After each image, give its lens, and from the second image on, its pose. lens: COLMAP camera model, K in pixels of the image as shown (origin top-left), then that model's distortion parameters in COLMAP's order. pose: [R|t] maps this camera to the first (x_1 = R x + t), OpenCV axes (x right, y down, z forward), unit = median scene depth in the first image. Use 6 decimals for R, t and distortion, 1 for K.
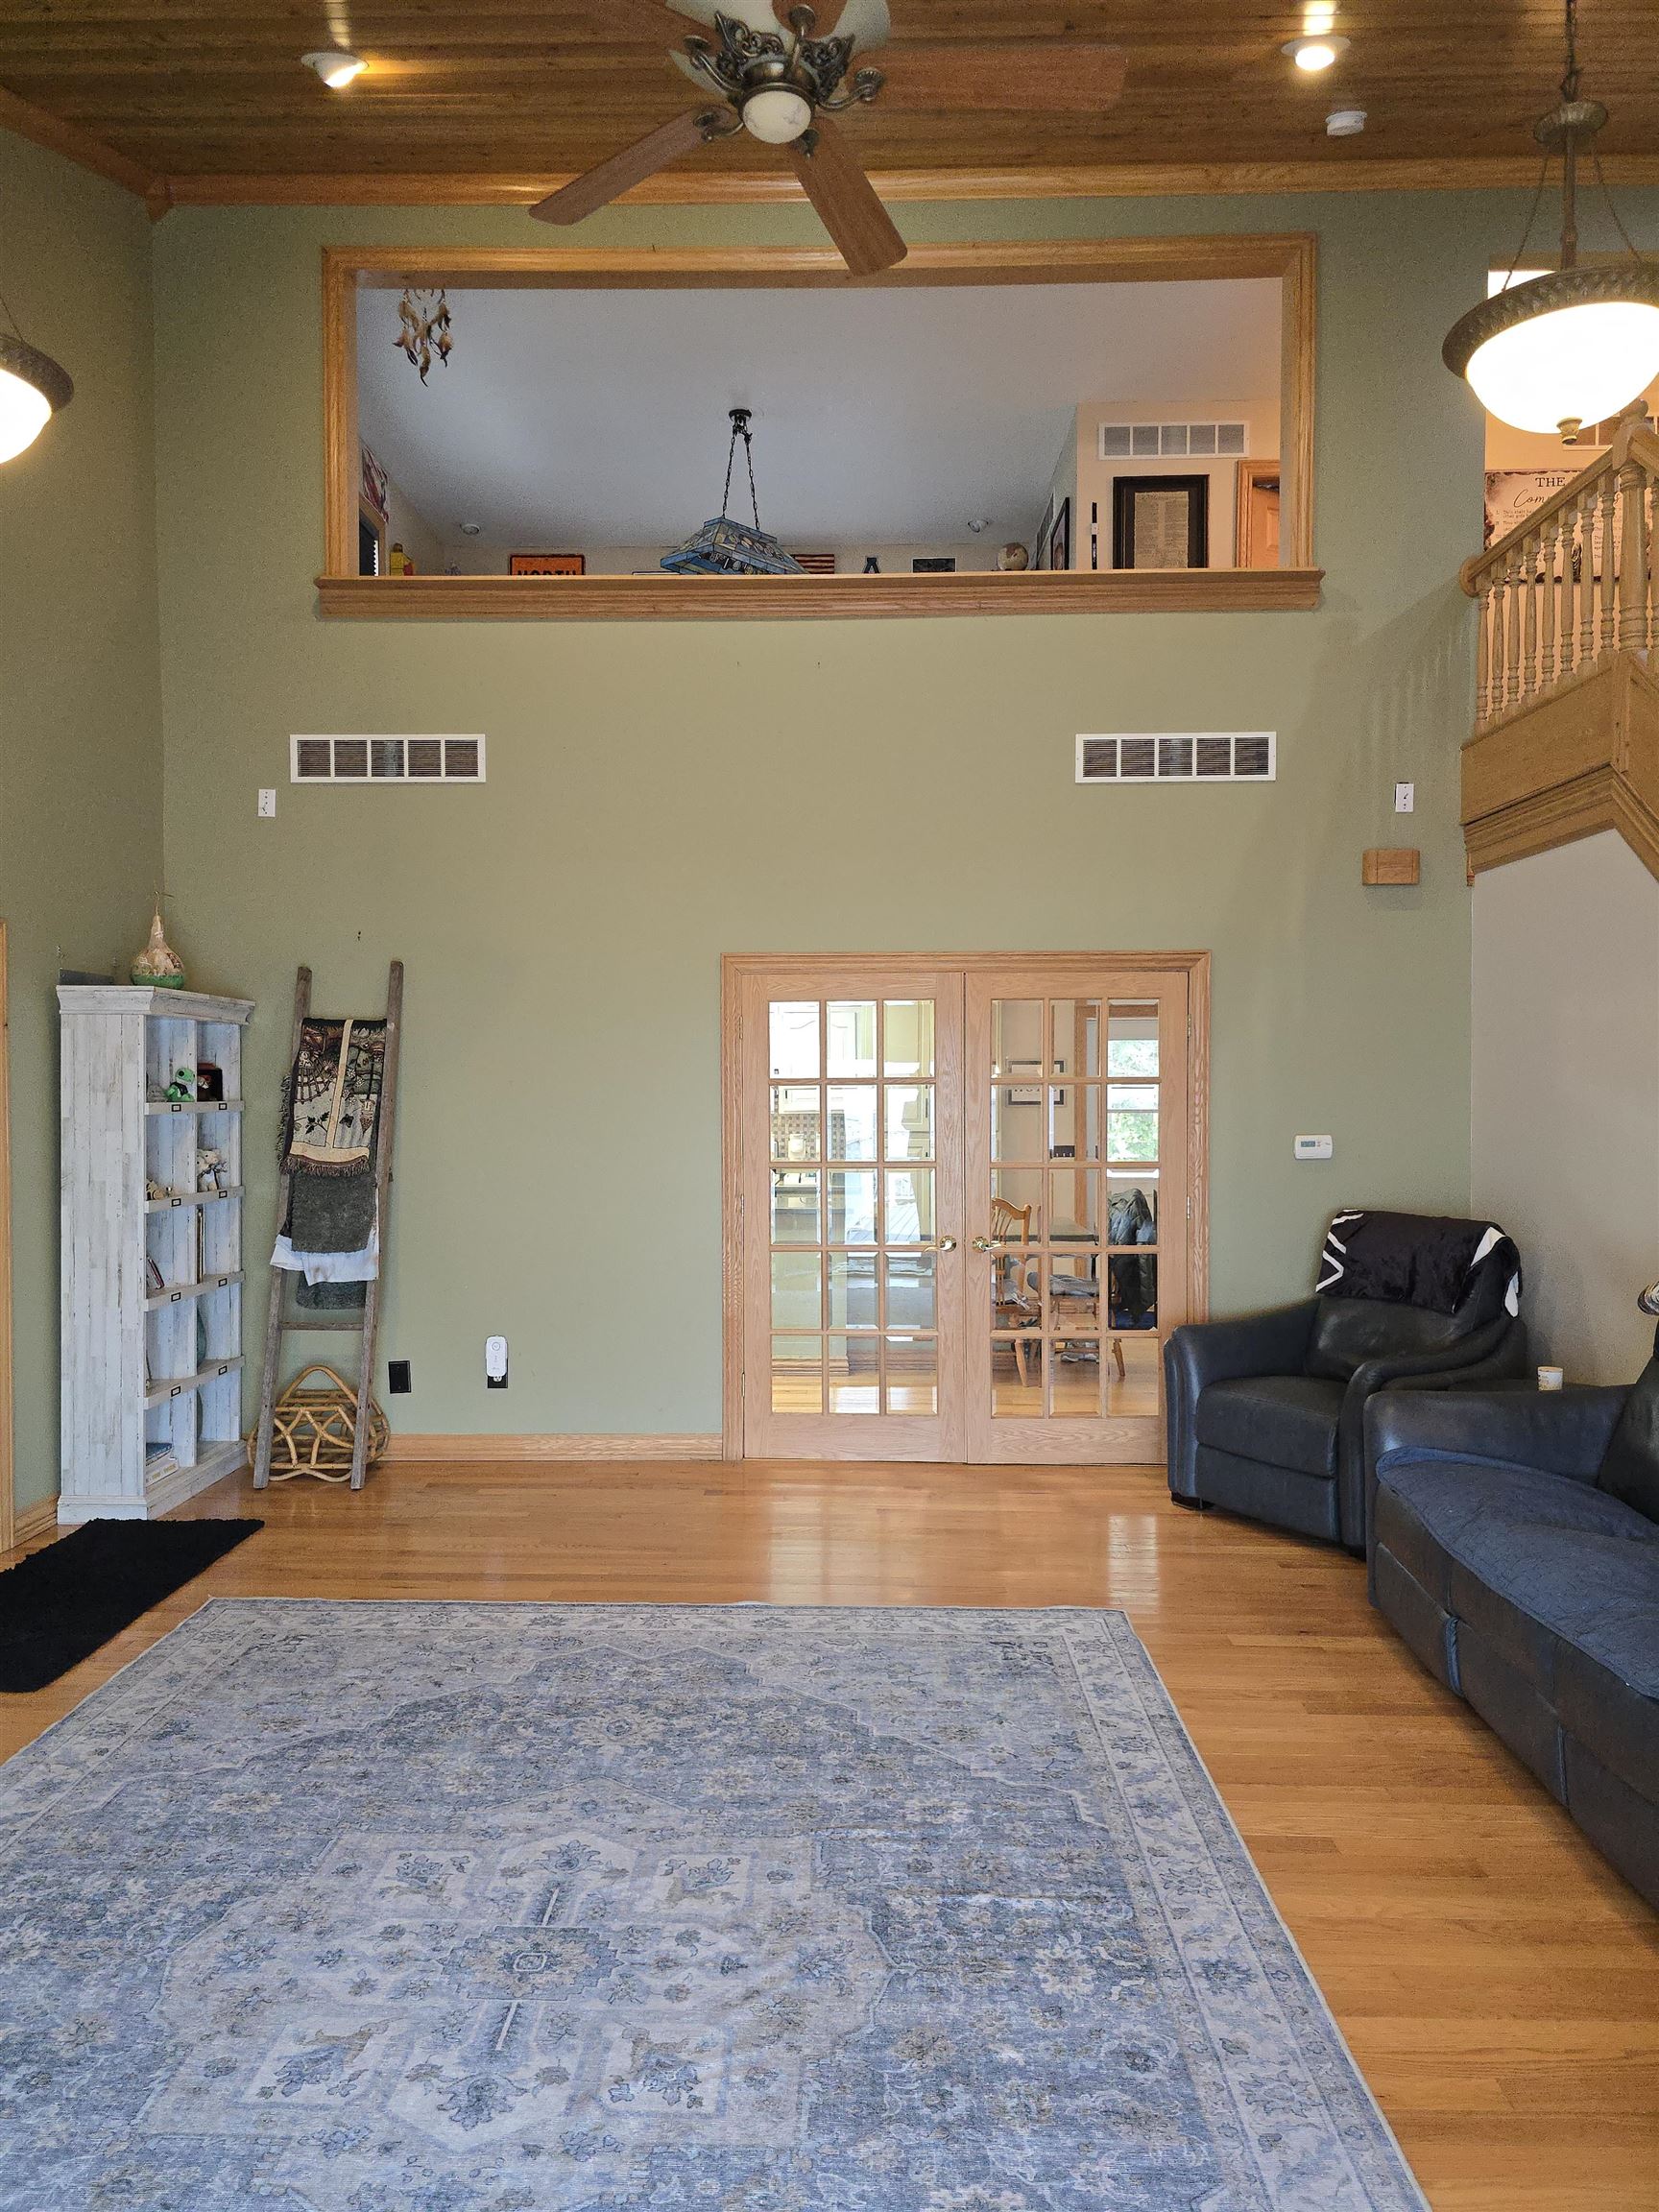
lens RADIAL K [[1493.0, 0, 837.7], [0, 1493.0, 1104.7], [0, 0, 1]] dist [0.013042, -0.009413]
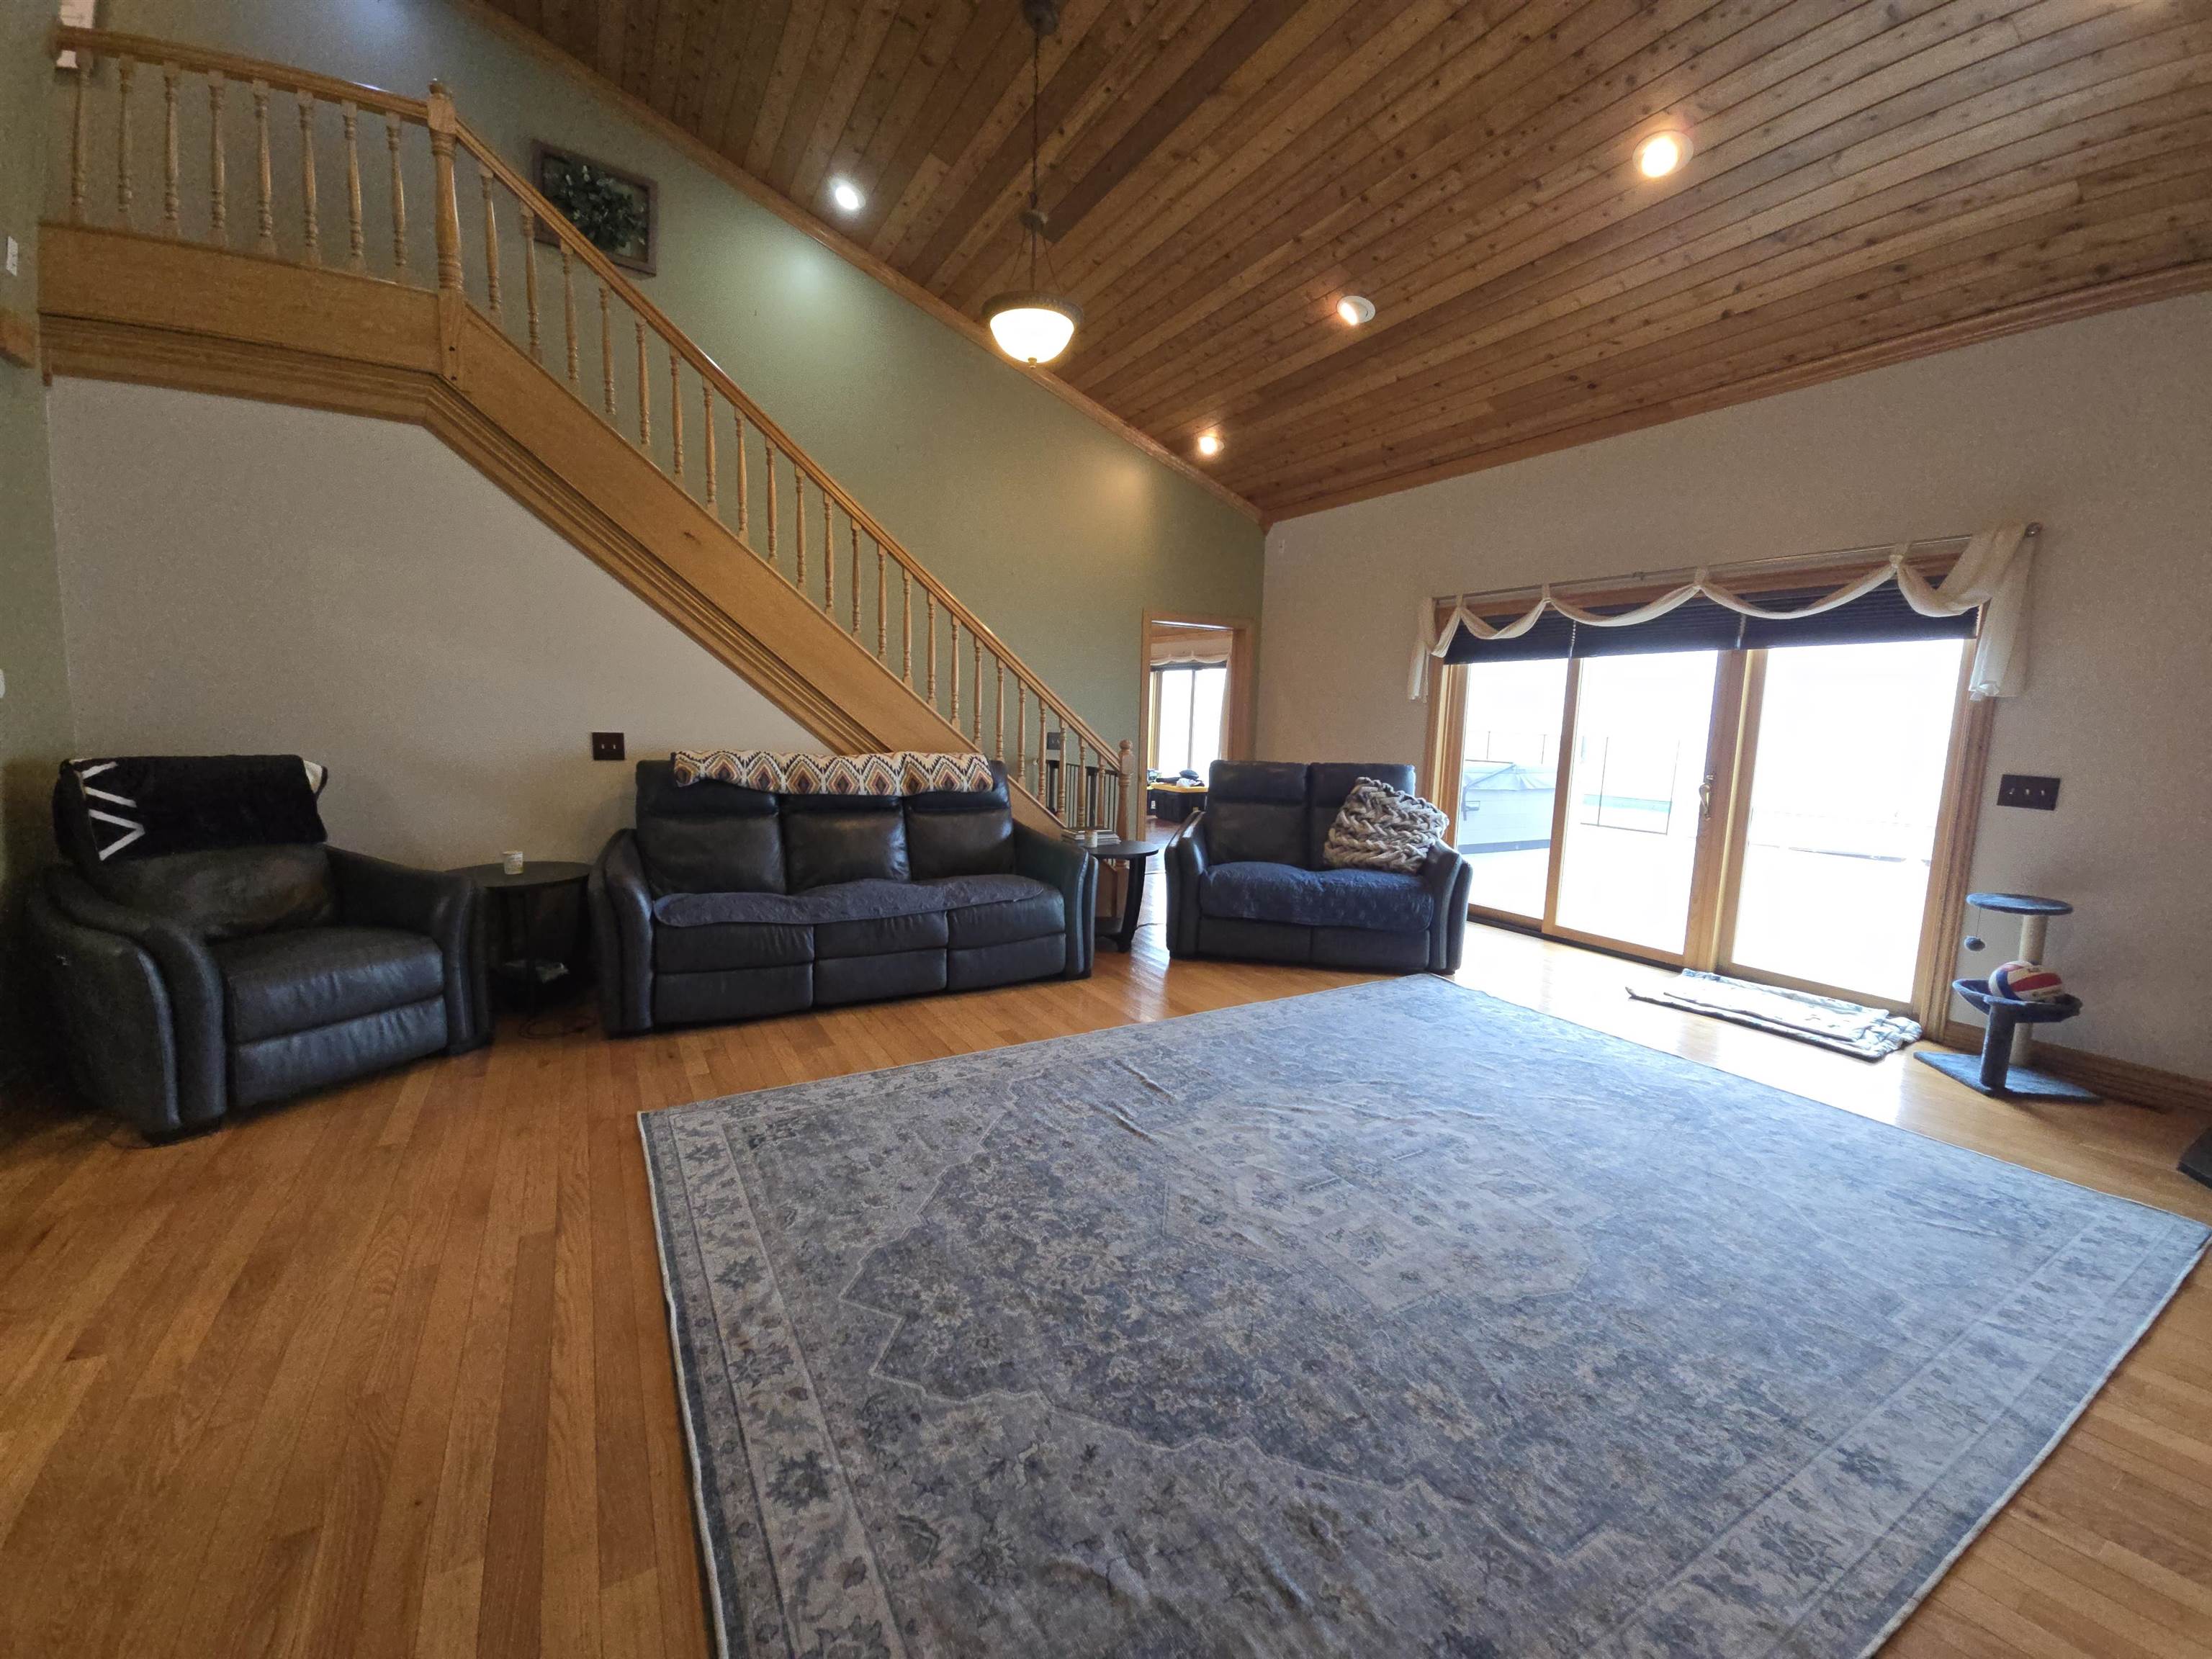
lens RADIAL K [[905.2, 0, 1104.1], [0, 905.2, 767.5], [0, 0, 1]] dist [0.014679, -0.000531]
pose [[-0.514543, -0.069409, 0.854651, -0.679320], [-0.020760, 0.997435, 0.068507, 0.046827], [-0.857213, 0.017507, -0.514664, 1.345788]]
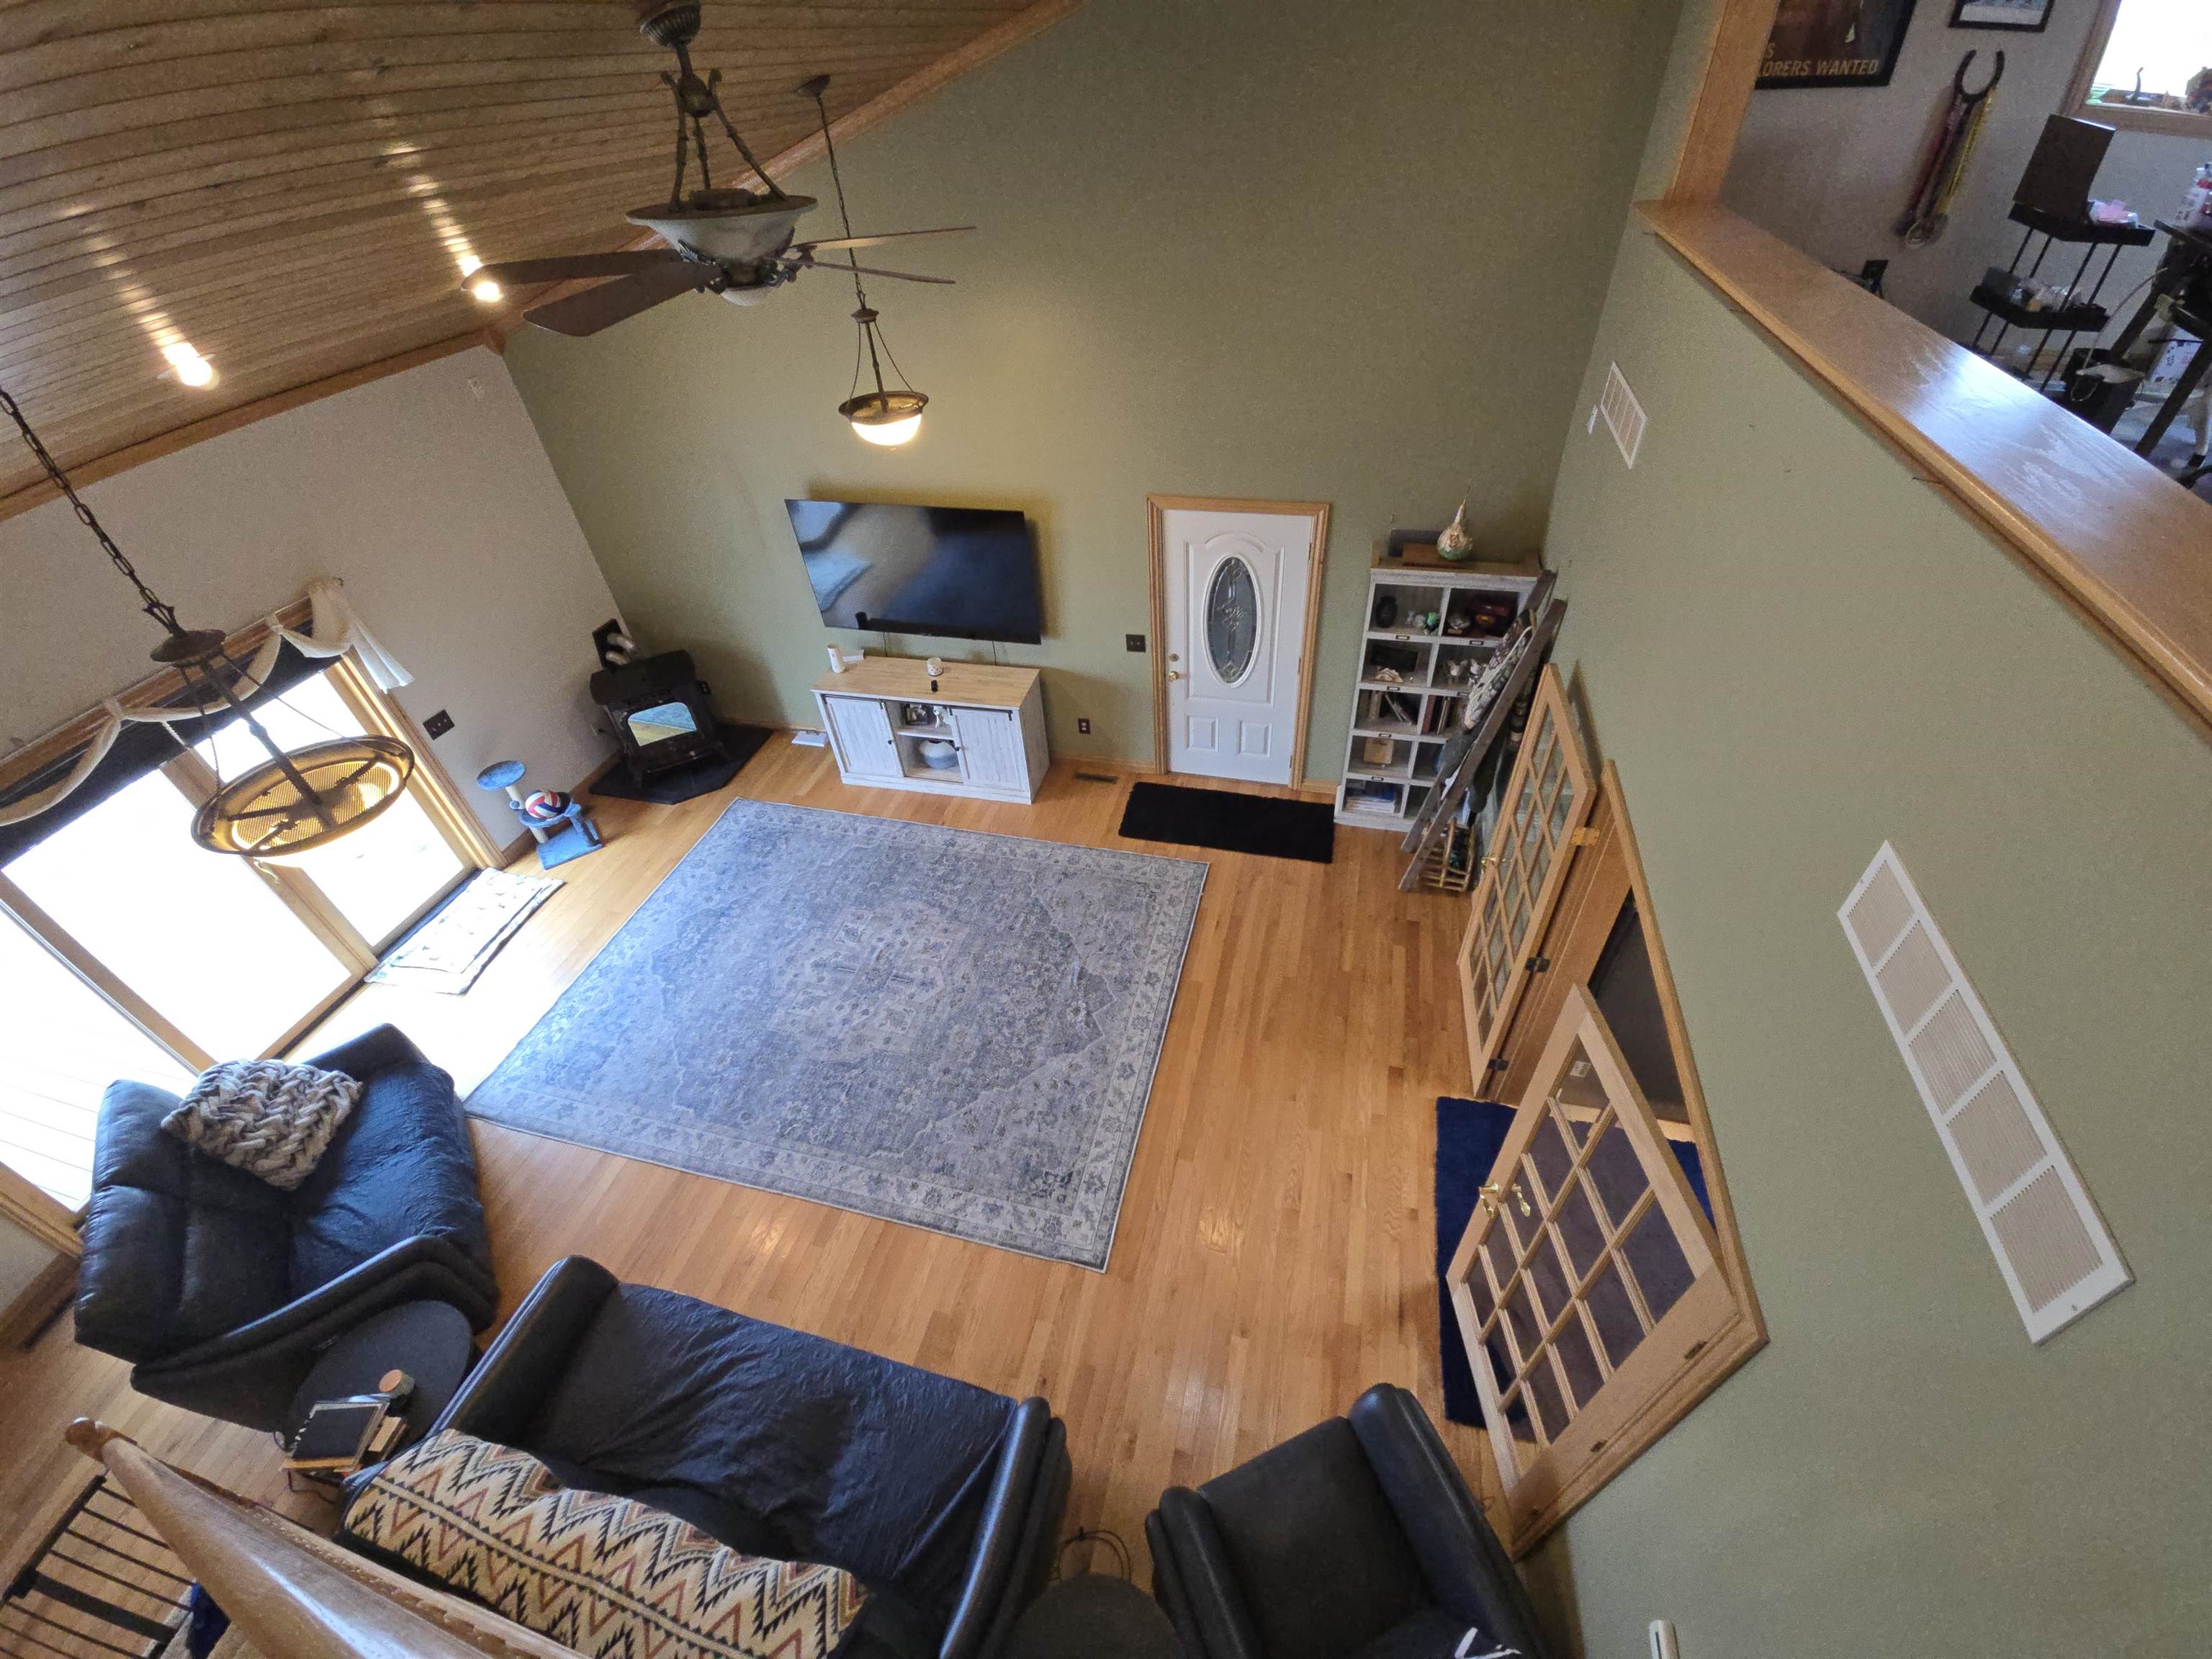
lens RADIAL K [[905.2, 0, 1118.1], [0, 905.2, 817.0], [0, 0, 1]] dist [0.014679, -0.000531]
pose [[-0.234137, 0.641309, -0.730686, 0.734099], [0.040068, 0.757304, 0.651832, -0.801630], [0.971378, 0.123341, -0.203009, 1.474397]]
